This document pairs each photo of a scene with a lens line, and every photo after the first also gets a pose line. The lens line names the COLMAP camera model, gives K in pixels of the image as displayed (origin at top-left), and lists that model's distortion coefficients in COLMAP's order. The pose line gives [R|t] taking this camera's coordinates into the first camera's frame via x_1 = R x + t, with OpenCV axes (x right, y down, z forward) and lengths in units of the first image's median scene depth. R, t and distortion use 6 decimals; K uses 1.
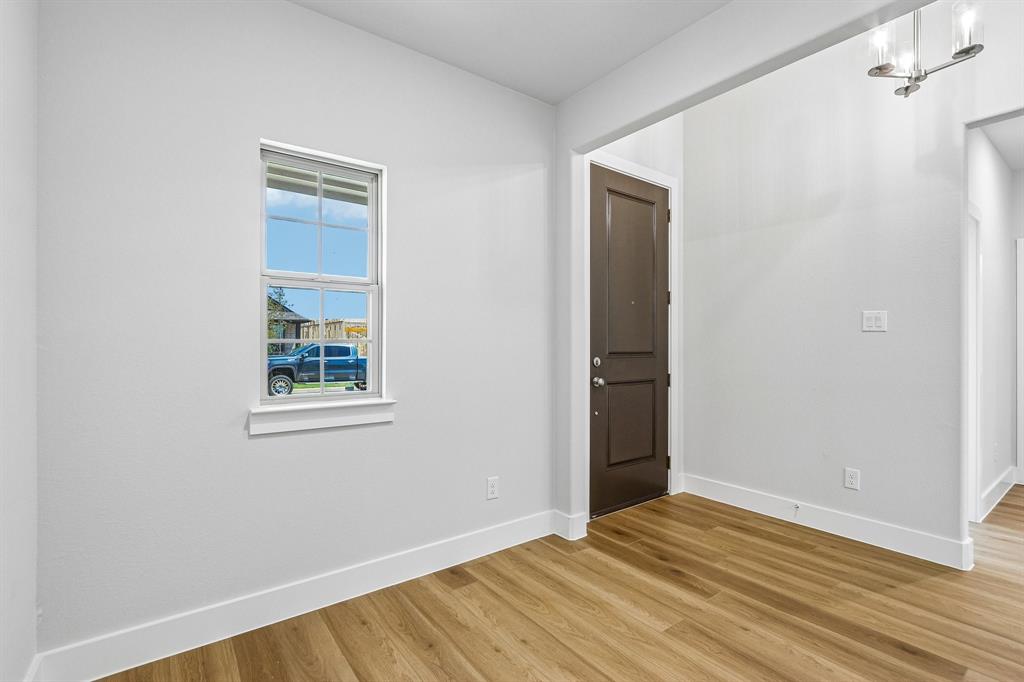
lens RADIAL K [[483.5, 0, 511.4], [0, 483.5, 343.1], [0, 0, 1]] dist [0.007273, 0.000218]
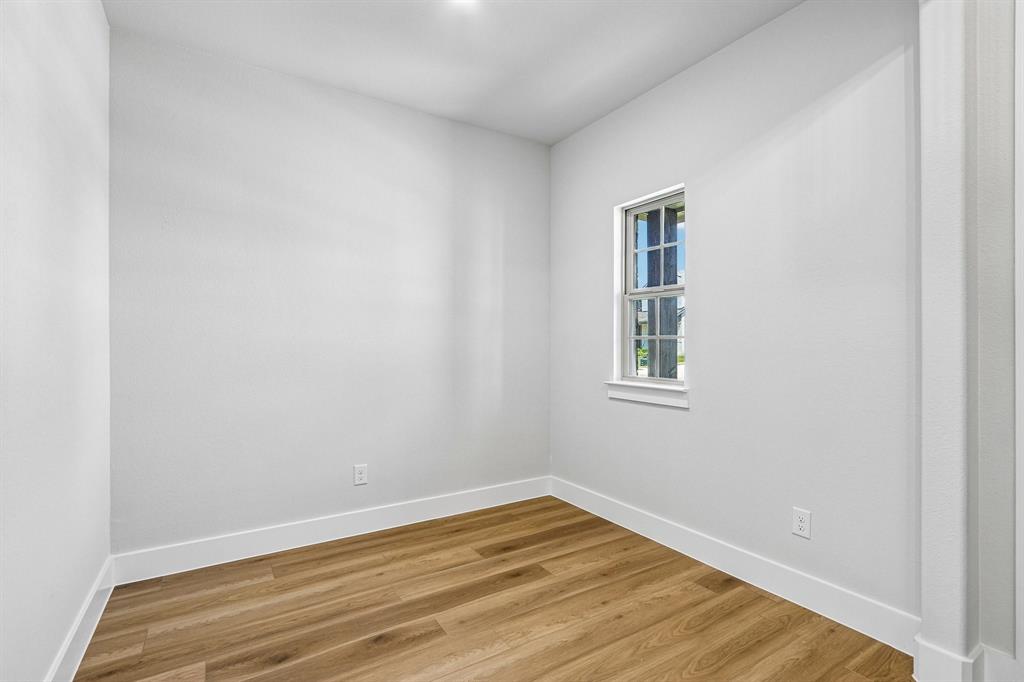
lens RADIAL K [[483.5, 0, 511.8], [0, 483.5, 337.9], [0, 0, 1]] dist [0.007273, 0.000218]
pose [[-0.088672, -0.009831, -0.996012, 0.957732], [0.001580, 0.999949, -0.010011, 0.010722], [0.996060, -0.002462, -0.088652, 0.738136]]
